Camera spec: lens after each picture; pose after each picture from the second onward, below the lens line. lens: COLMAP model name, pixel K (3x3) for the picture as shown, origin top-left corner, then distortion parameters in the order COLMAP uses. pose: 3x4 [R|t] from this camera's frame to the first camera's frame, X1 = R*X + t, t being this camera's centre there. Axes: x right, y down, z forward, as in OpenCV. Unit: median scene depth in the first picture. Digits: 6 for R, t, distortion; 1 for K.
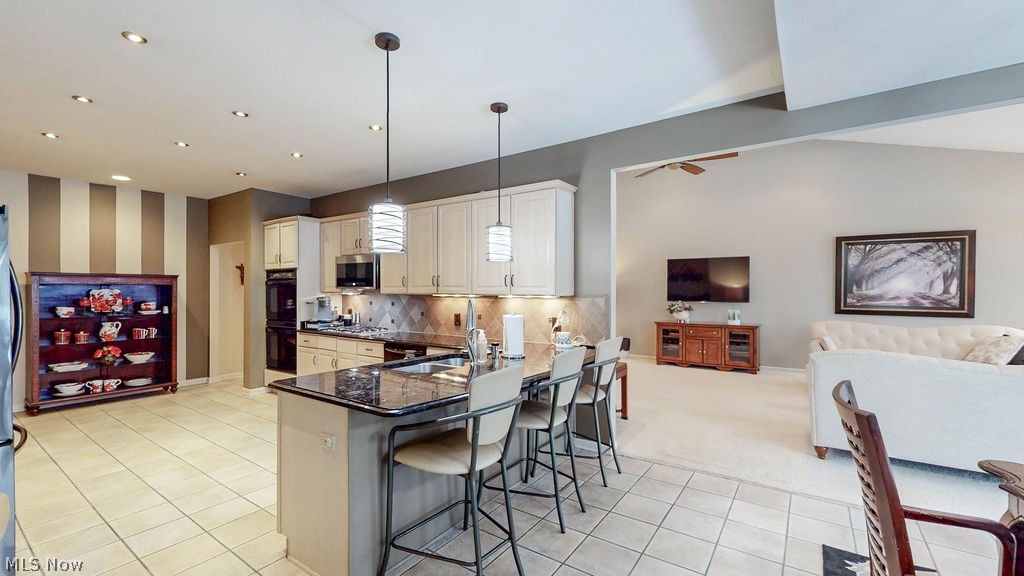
lens RADIAL K [[423.9, 0, 508.6], [0, 423.9, 290.1], [0, 0, 1]] dist [-0.000852, 0.000269]
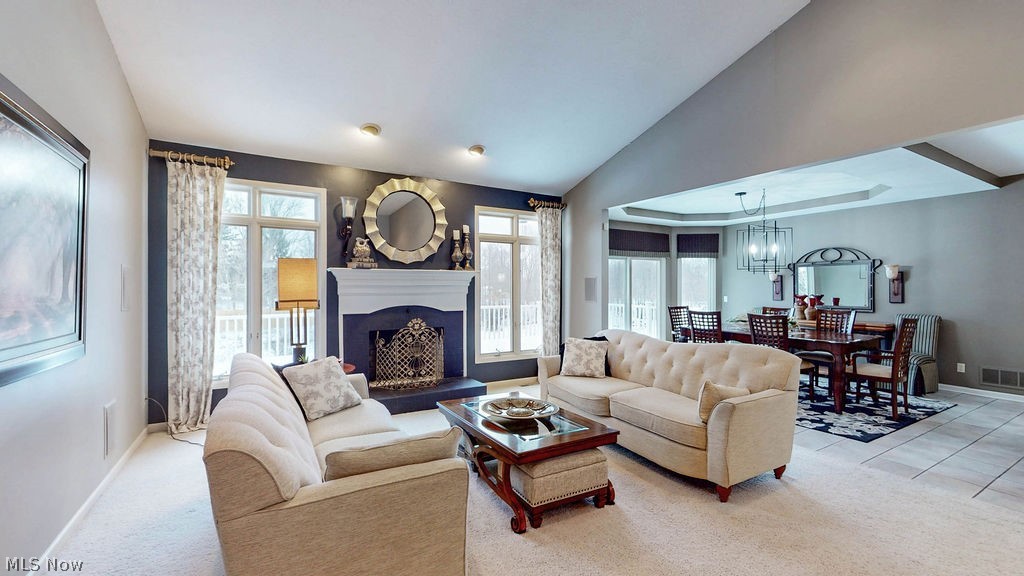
lens RADIAL K [[423.9, 0, 510.8], [0, 423.9, 288.3], [0, 0, 1]] dist [-0.000852, 0.000269]
pose [[-0.915617, 0.002832, 0.402042, 0.510180], [0.002886, 0.999996, -0.000473, -0.000683], [-0.402042, 0.000727, -0.915621, 1.163575]]
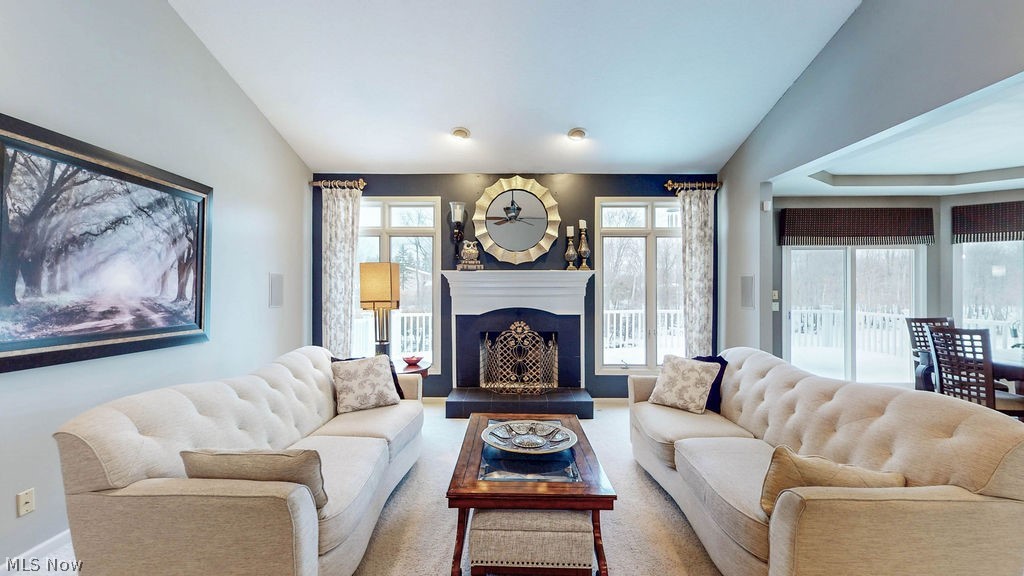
lens RADIAL K [[423.9, 0, 512.2], [0, 423.9, 287.5], [0, 0, 1]] dist [-0.000852, 0.000269]
pose [[-0.579852, 0.005213, 0.814705, 0.374262], [0.001694, 0.999985, -0.005193, -0.002060], [-0.814720, -0.001631, -0.579852, 0.953098]]
